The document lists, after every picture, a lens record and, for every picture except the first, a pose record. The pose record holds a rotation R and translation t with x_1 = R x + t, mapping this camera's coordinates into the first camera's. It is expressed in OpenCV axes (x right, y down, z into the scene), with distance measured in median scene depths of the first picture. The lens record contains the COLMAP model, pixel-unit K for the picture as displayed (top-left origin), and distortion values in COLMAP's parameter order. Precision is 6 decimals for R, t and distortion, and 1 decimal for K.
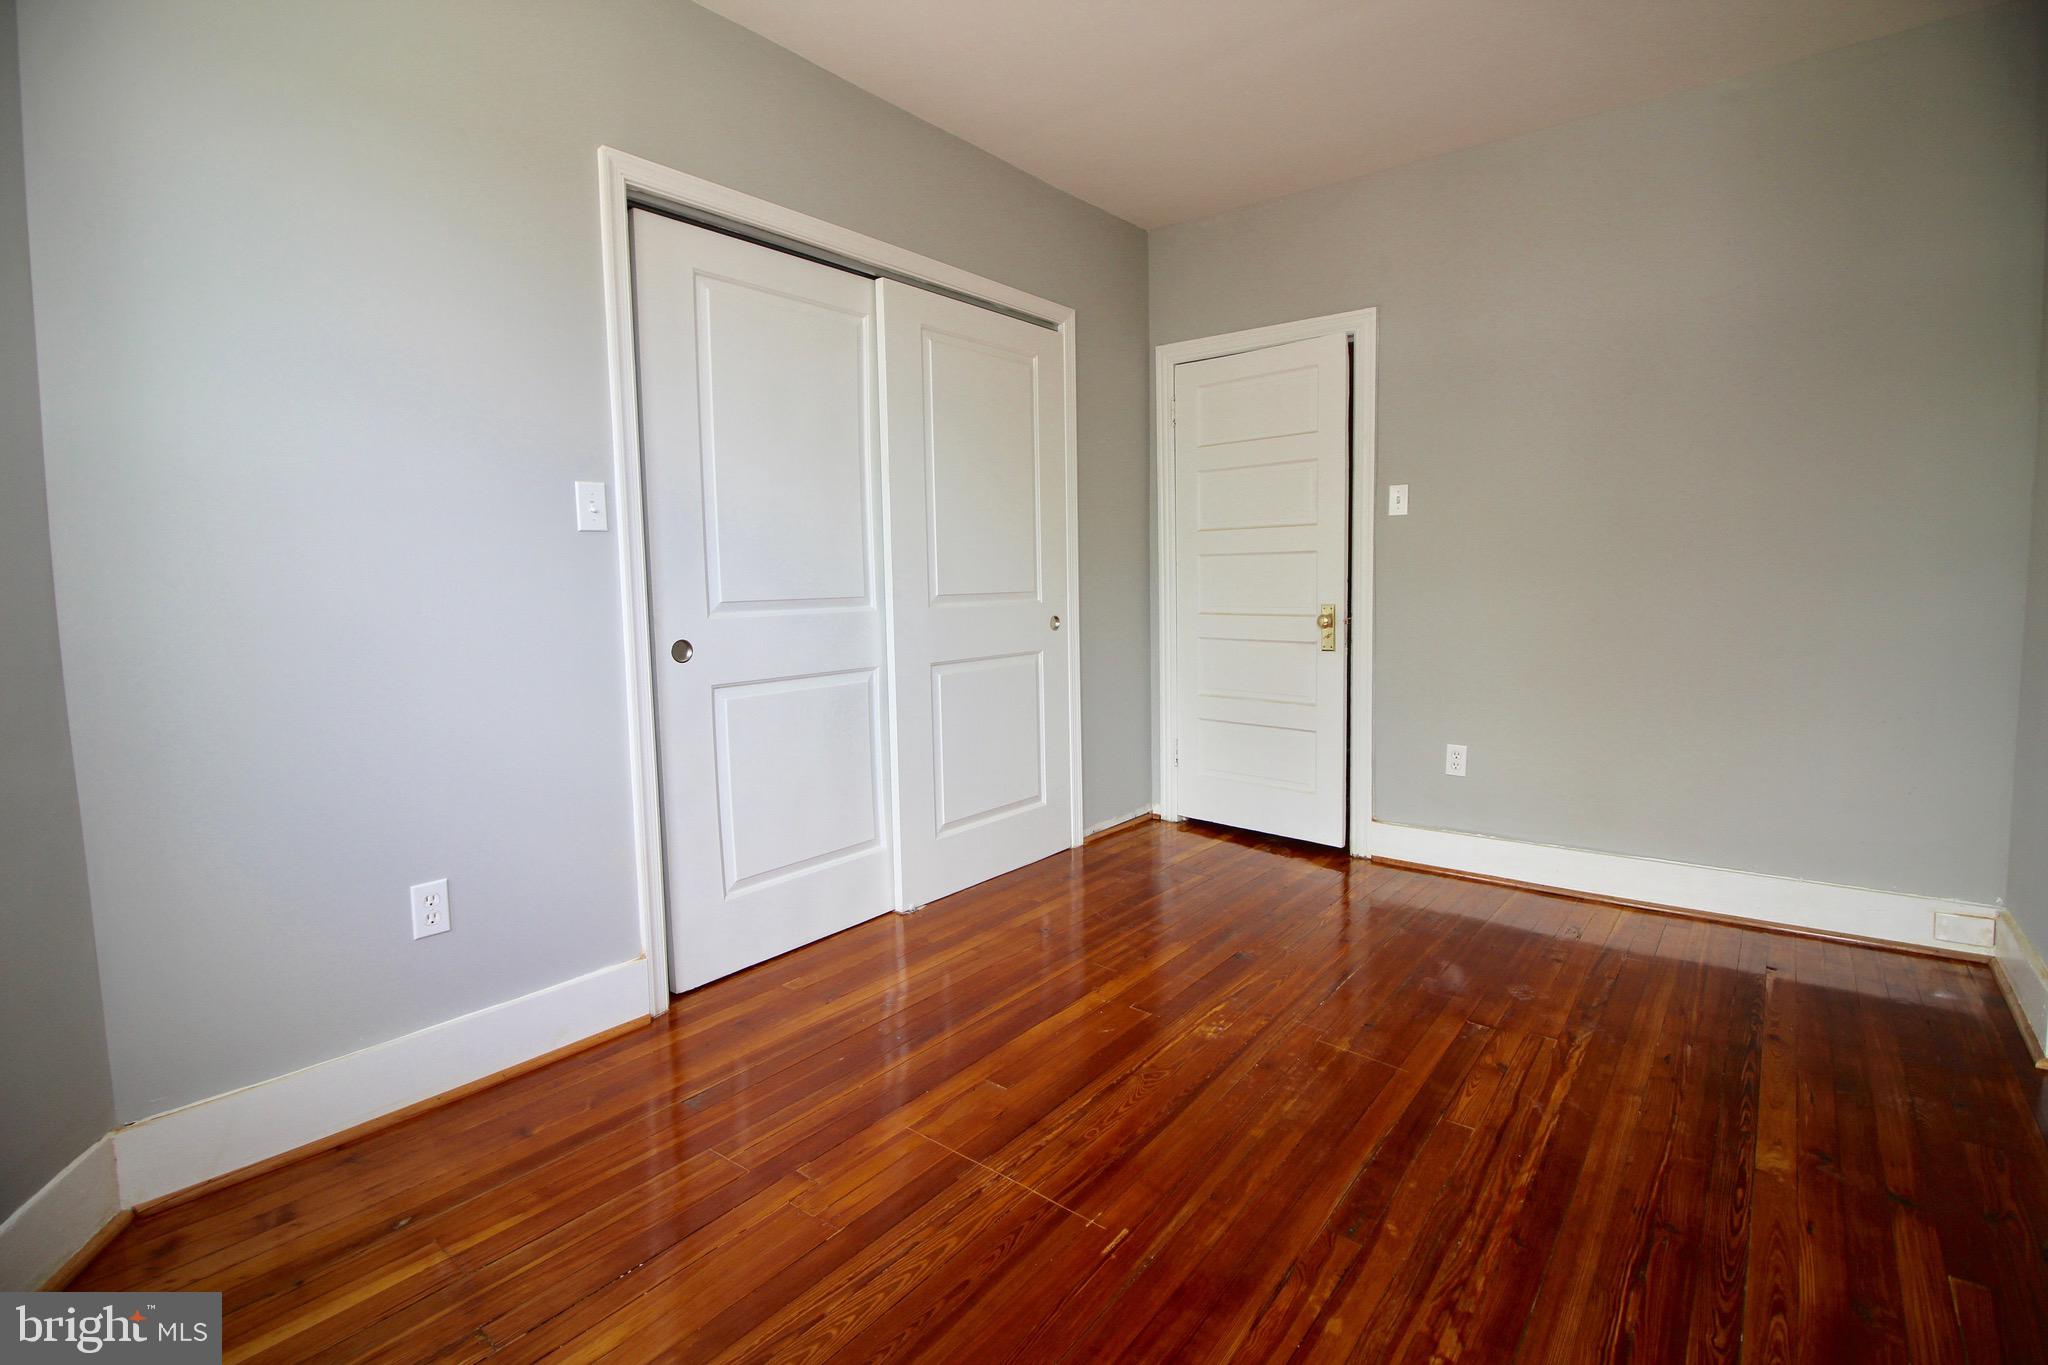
lens RADIAL K [[936.8, 0, 1025.7], [0, 936.8, 653.1], [0, 0, 1]] dist [0.001161, -0.012256]
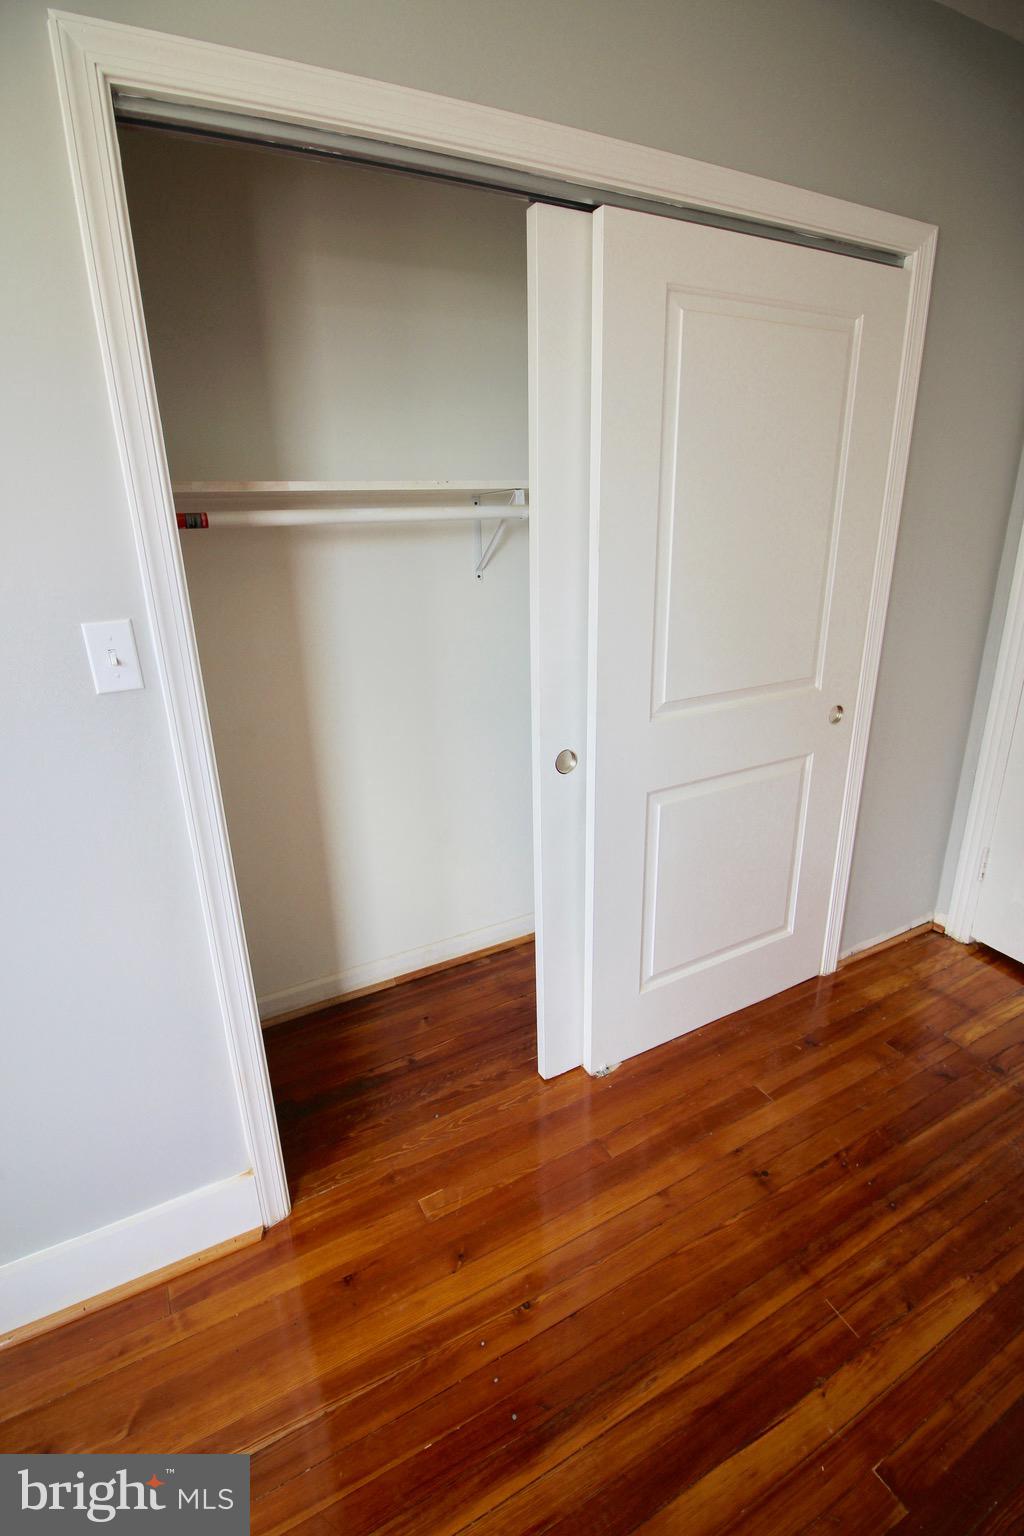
lens RADIAL K [[702.6, 0, 491.6], [0, 702.6, 767.7], [0, 0, 1]] dist [0.001161, -0.012256]
pose [[0.917524, 0.117004, -0.380078, -0.003910], [-0.017155, 0.966494, 0.256115, -0.153293], [0.397310, -0.228471, 0.888789, 0.454389]]
